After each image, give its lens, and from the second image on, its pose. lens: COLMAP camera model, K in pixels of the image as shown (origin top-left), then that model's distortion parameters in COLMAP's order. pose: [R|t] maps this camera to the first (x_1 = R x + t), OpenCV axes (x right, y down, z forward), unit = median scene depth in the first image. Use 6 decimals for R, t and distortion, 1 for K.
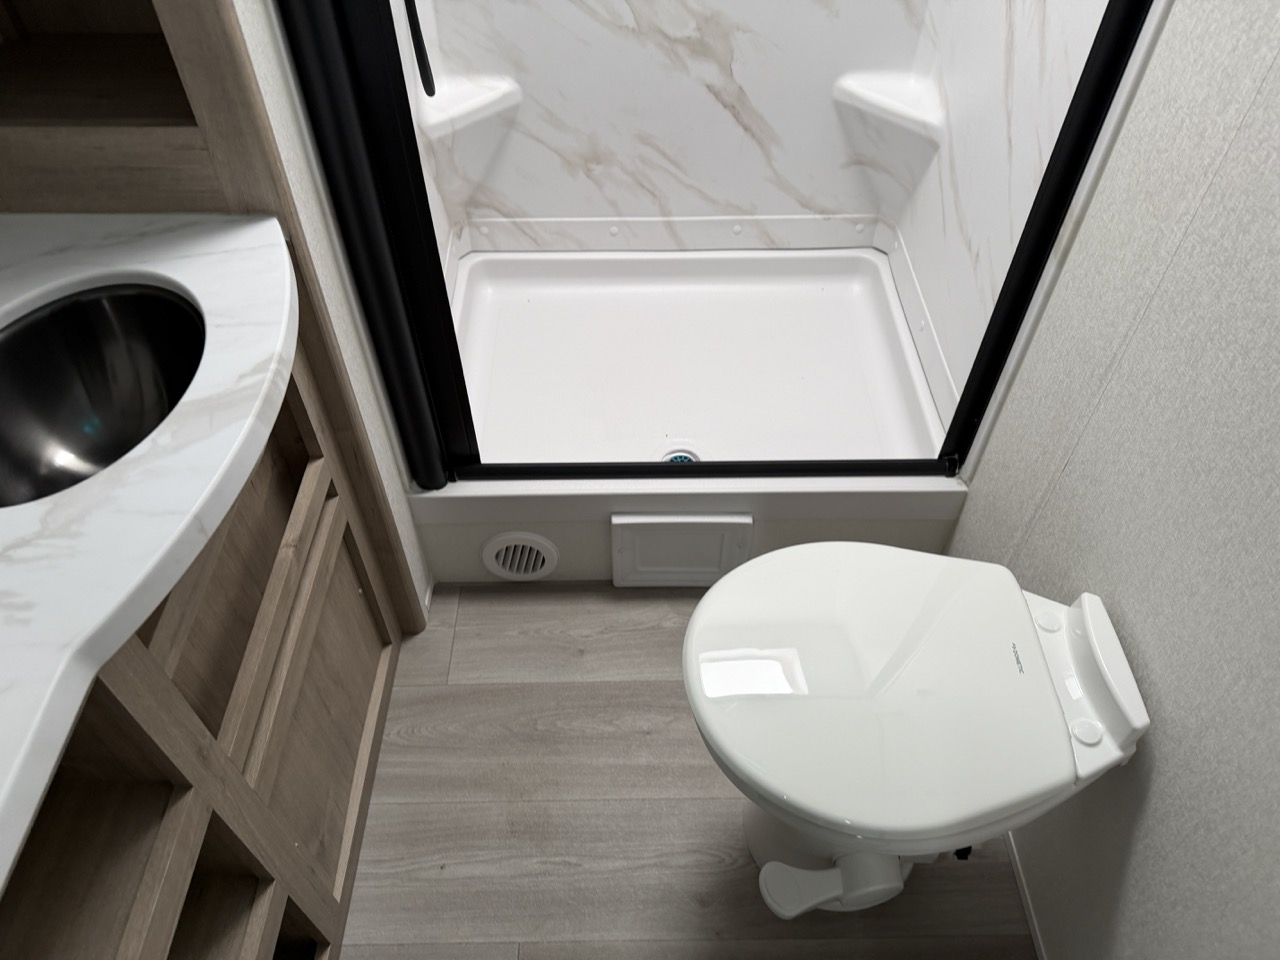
lens RADIAL K [[902.0, 0, 630.8], [0, 902.0, 478.0], [0, 0, 1]] dist [0.071889, -0.096836]
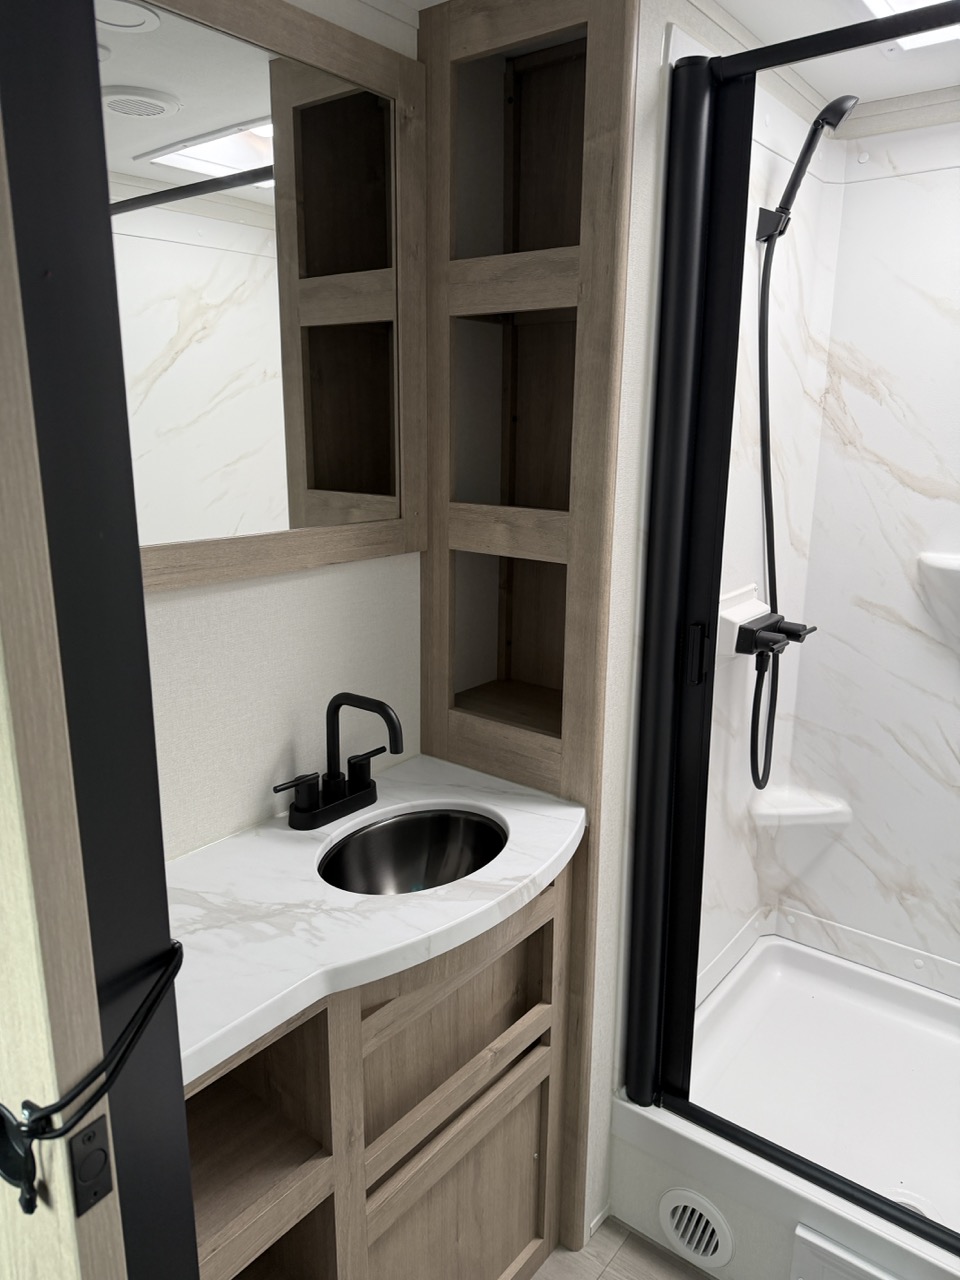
lens RADIAL K [[902.0, 0, 484.2], [0, 902.0, 632.5], [0, 0, 1]] dist [0.071889, -0.096836]
pose [[0.785203, 0.151734, -0.600360, 0.183156], [-0.467873, 0.780477, -0.414669, 0.100199], [0.405648, 0.606492, 0.683825, -0.128521]]
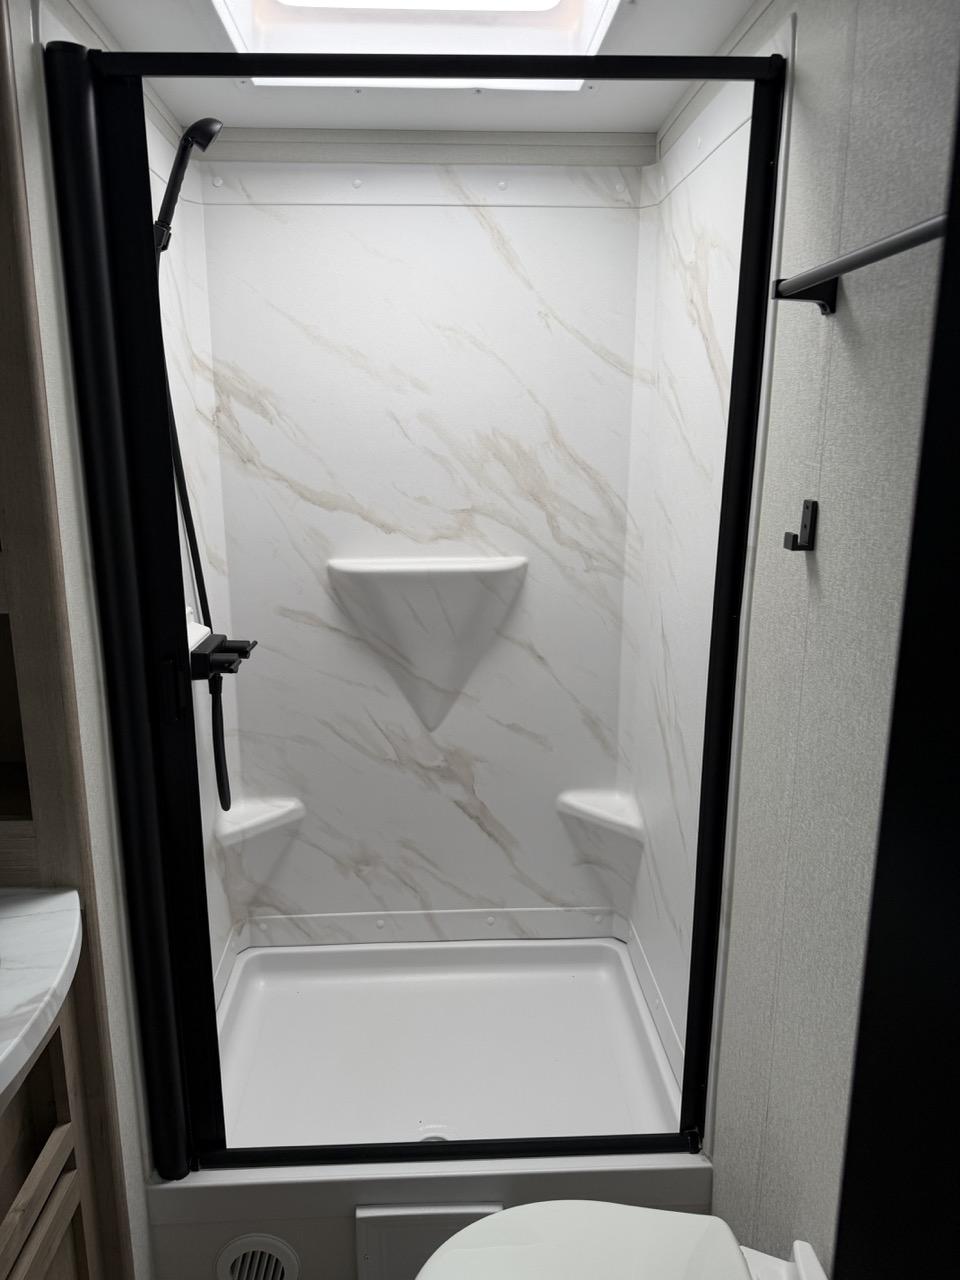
lens RADIAL K [[897.3, 0, 480.0], [0, 897.3, 640.0], [0, 0, 1]] dist [0.103089, -0.140392]
pose [[0.998967, -0.004405, 0.045232, 0.065408], [0.029585, 0.818537, -0.573692, 0.102015], [-0.034497, 0.574437, 0.817821, -0.145011]]
